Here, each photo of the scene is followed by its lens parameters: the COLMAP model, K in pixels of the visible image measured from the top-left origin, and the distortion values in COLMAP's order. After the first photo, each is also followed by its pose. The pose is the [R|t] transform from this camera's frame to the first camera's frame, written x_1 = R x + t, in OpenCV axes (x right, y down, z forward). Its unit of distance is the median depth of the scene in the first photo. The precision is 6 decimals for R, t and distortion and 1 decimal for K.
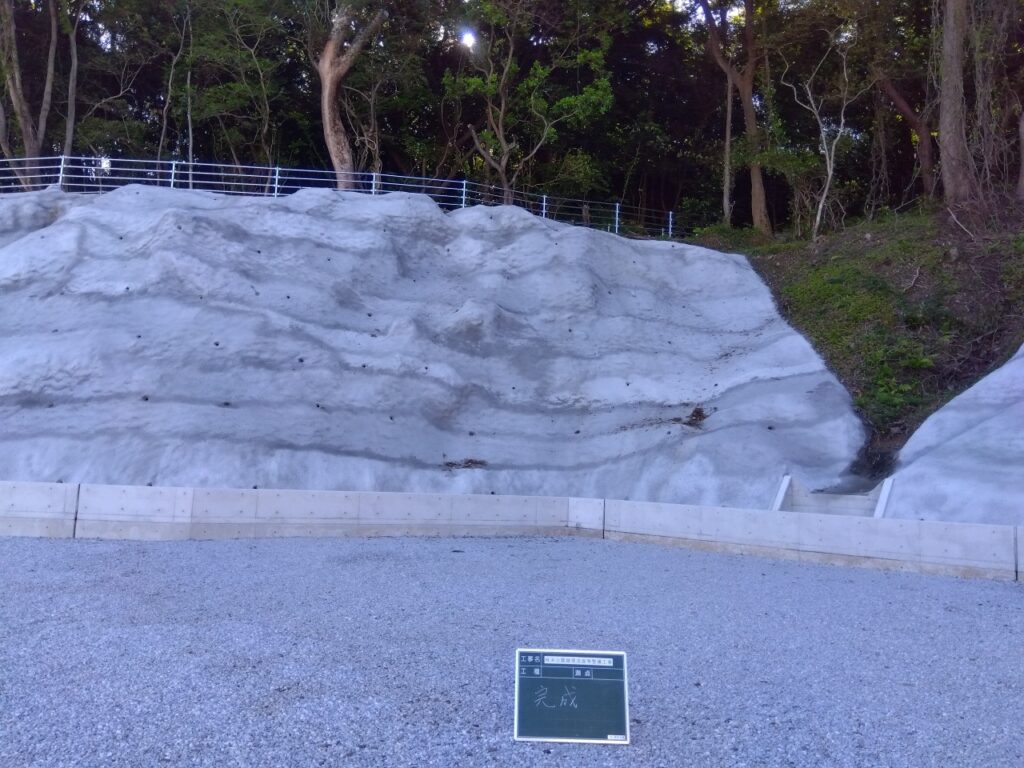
lens RADIAL K [[779.2, 0, 512.0], [0, 779.2, 384.0], [0, 0, 1]] dist [0.122016, -0.201969]
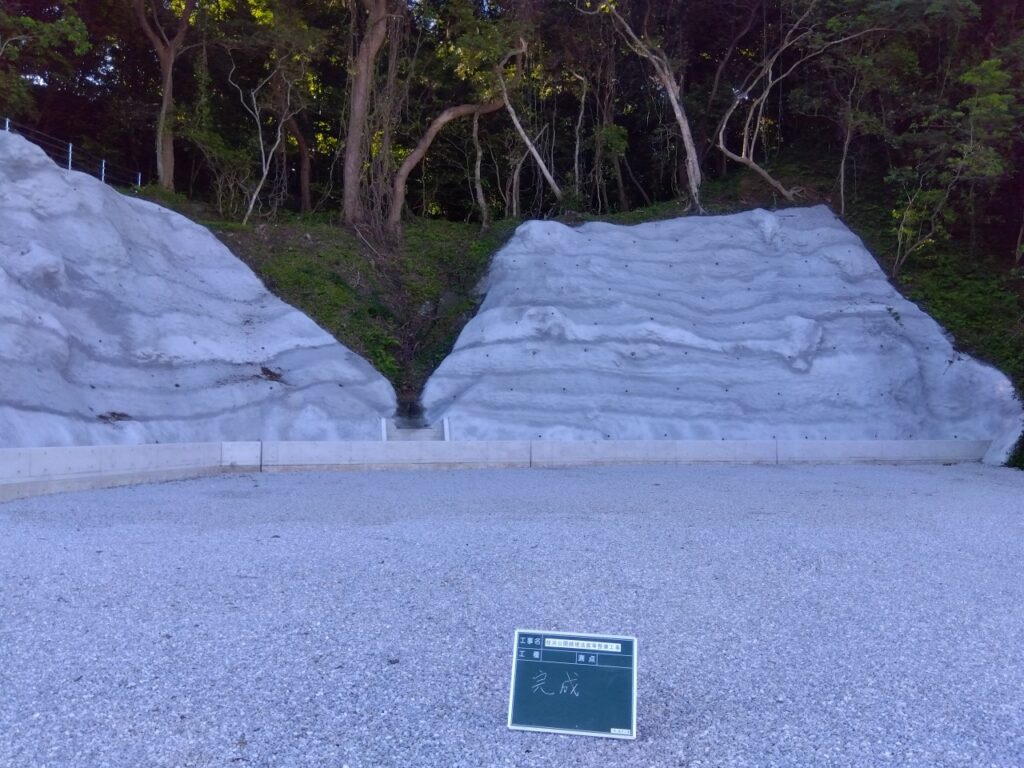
lens RADIAL K [[779.2, 0, 512.0], [0, 779.2, 384.0], [0, 0, 1]] dist [0.122016, -0.201969]
pose [[0.533752, 0.009692, 0.845585, -0.615055], [-0.080110, 0.996017, 0.039151, -0.023684], [-0.841838, -0.088636, 0.532403, -0.014567]]
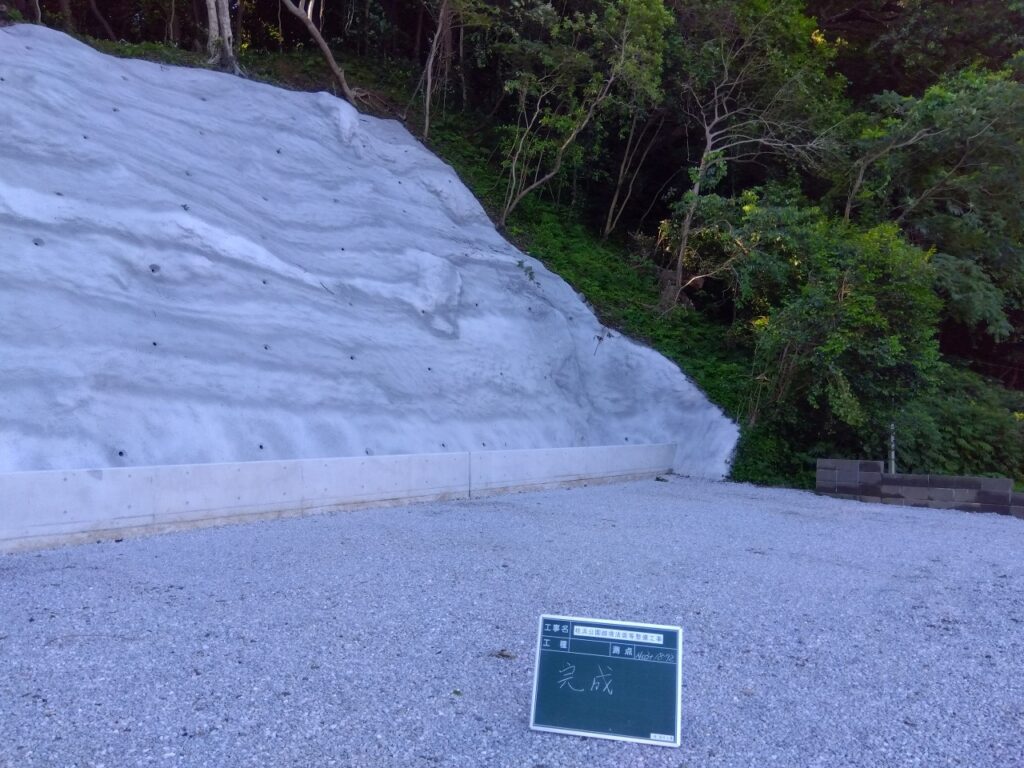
lens RADIAL K [[779.2, 0, 512.0], [0, 779.2, 384.0], [0, 0, 1]] dist [0.122016, -0.201969]
pose [[-0.151454, 0.021086, 0.988239, -0.005973], [-0.114659, 0.992649, -0.038752, 0.043302], [-0.981792, -0.119180, -0.147923, 0.344847]]
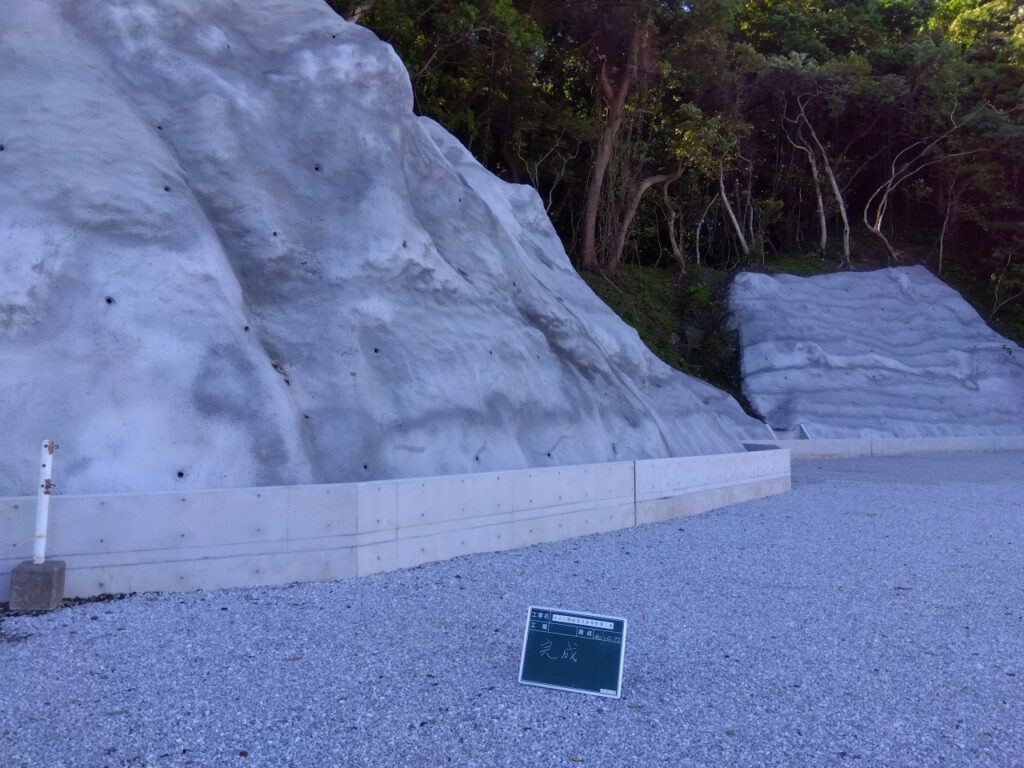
lens RADIAL K [[779.2, 0, 512.0], [0, 779.2, 384.0], [0, 0, 1]] dist [0.122016, -0.201969]
pose [[0.350039, 0.013600, 0.936637, -1.486003], [-0.086651, 0.996078, 0.017920, 0.020336], [-0.932719, -0.087433, 0.349844, 0.687898]]
